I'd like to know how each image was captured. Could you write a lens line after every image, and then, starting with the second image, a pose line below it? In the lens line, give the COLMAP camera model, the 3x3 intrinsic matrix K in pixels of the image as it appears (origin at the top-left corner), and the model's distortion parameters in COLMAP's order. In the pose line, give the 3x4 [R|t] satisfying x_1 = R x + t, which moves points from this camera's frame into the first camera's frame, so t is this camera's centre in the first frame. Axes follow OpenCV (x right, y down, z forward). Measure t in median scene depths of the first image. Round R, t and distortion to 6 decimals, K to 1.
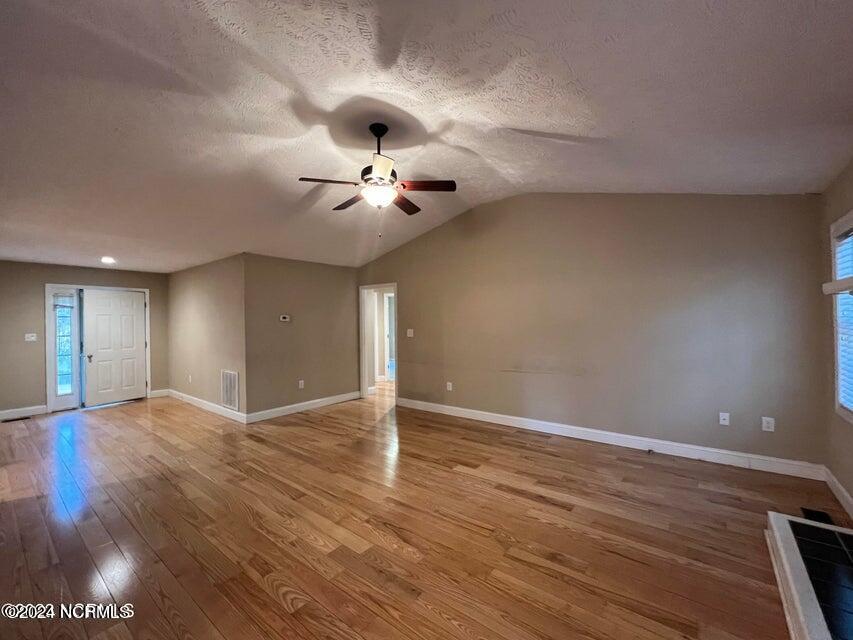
lens RADIAL K [[357.6, 0, 426.6], [0, 357.6, 320.8], [0, 0, 1]] dist [-0.003574, -0.000305]
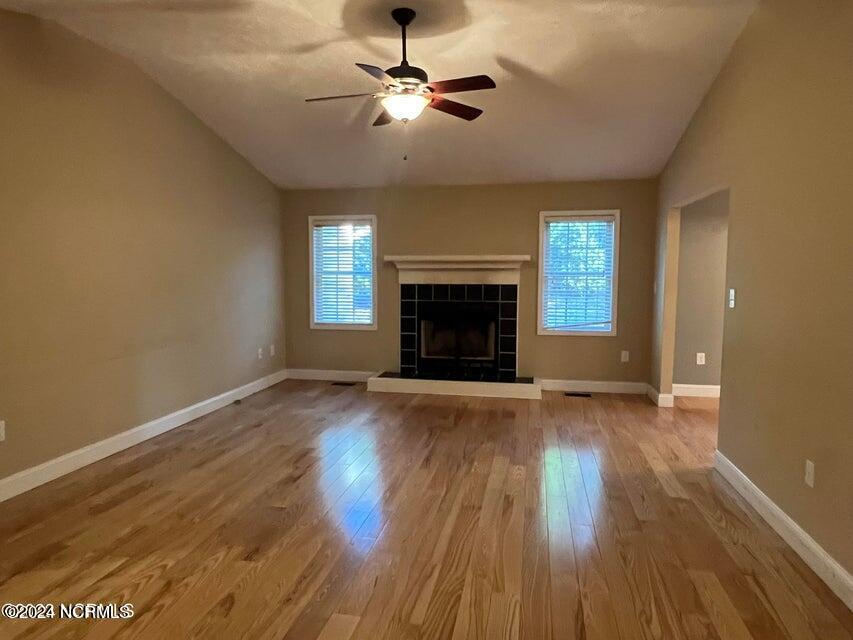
lens RADIAL K [[544.6, 0, 421.7], [0, 544.6, 319.5], [0, 0, 1]] dist [-0.003474, -0.000702]
pose [[-0.448316, -0.058754, 0.891942, -0.710857], [0.005046, 0.997655, 0.068254, 0.019471], [-0.893861, 0.035100, -0.446968, 0.875535]]
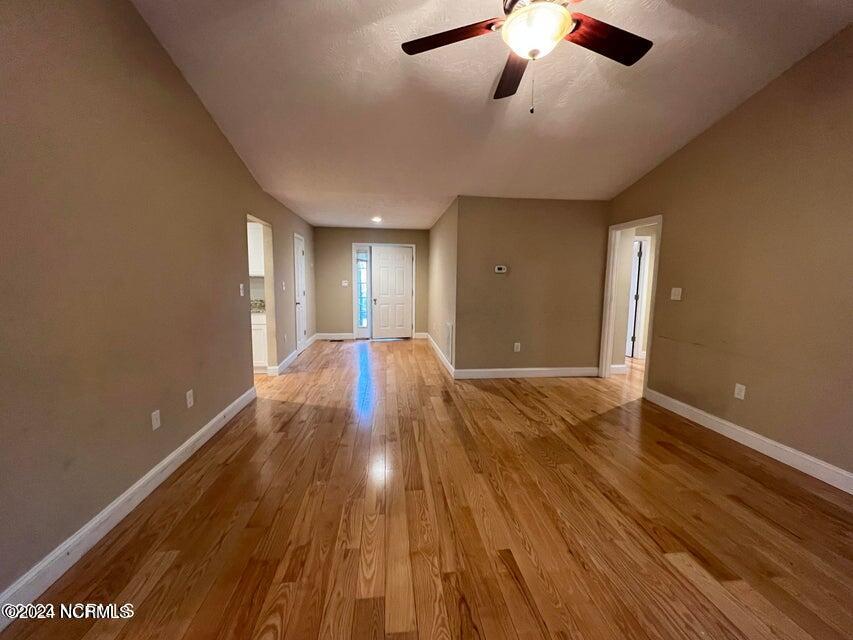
lens RADIAL K [[357.6, 0, 427.4], [0, 357.6, 320.0], [0, 0, 1]] dist [-0.003574, -0.000305]
pose [[0.703914, 0.101496, -0.702996, 0.104272], [-0.020339, 0.992212, 0.122887, 0.012538], [0.709994, -0.072204, 0.700496, 0.273285]]
